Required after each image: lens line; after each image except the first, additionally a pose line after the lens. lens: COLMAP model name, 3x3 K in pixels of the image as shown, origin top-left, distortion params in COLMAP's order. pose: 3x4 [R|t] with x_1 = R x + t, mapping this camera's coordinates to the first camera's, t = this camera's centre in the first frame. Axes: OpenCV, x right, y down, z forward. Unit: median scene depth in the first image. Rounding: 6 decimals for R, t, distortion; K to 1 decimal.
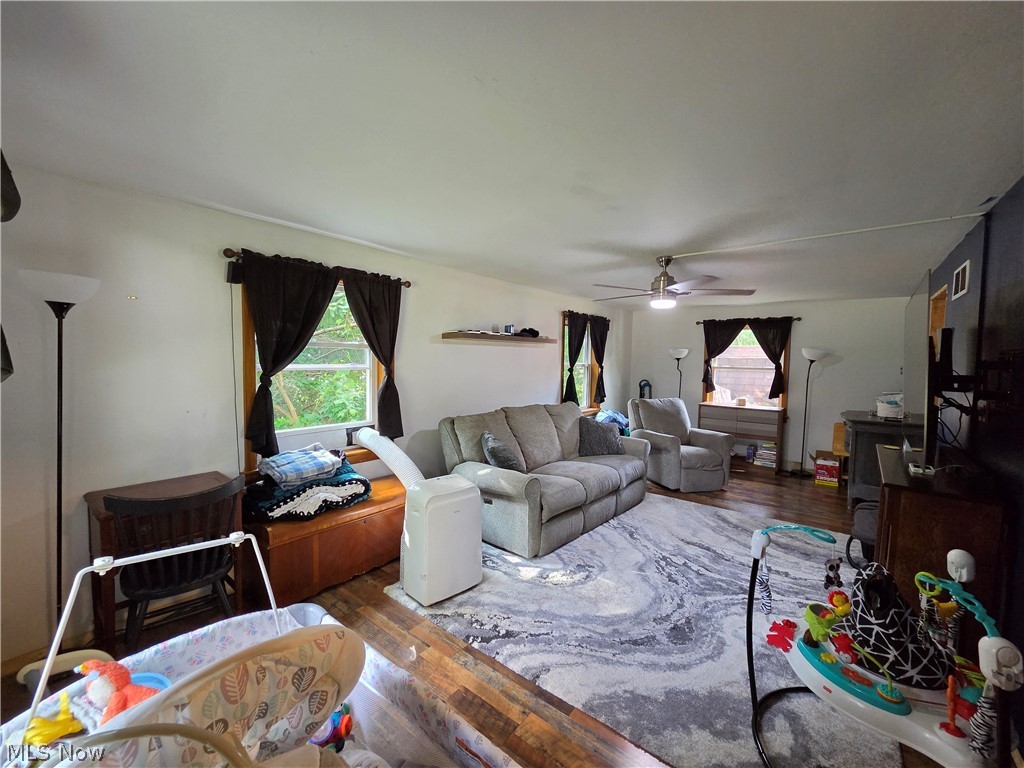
lens RADIAL K [[423.3, 0, 512.0], [0, 423.3, 384.0], [0, 0, 1]] dist [0.000565, 0.000049]
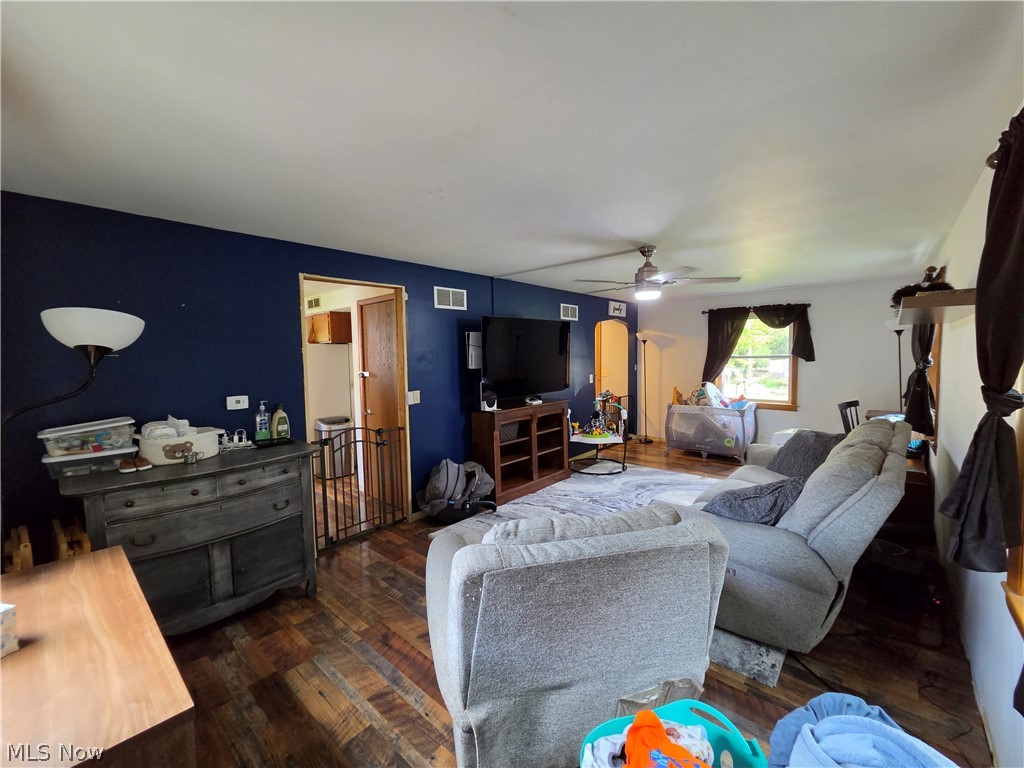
lens RADIAL K [[423.3, 0, 512.0], [0, 423.3, 384.0], [0, 0, 1]] dist [0.000565, 0.000049]
pose [[-0.999010, -0.002538, 0.044404, 0.905684], [0.002551, 0.993457, 0.114178, -0.129972], [-0.044403, 0.114178, -0.992467, 2.904042]]
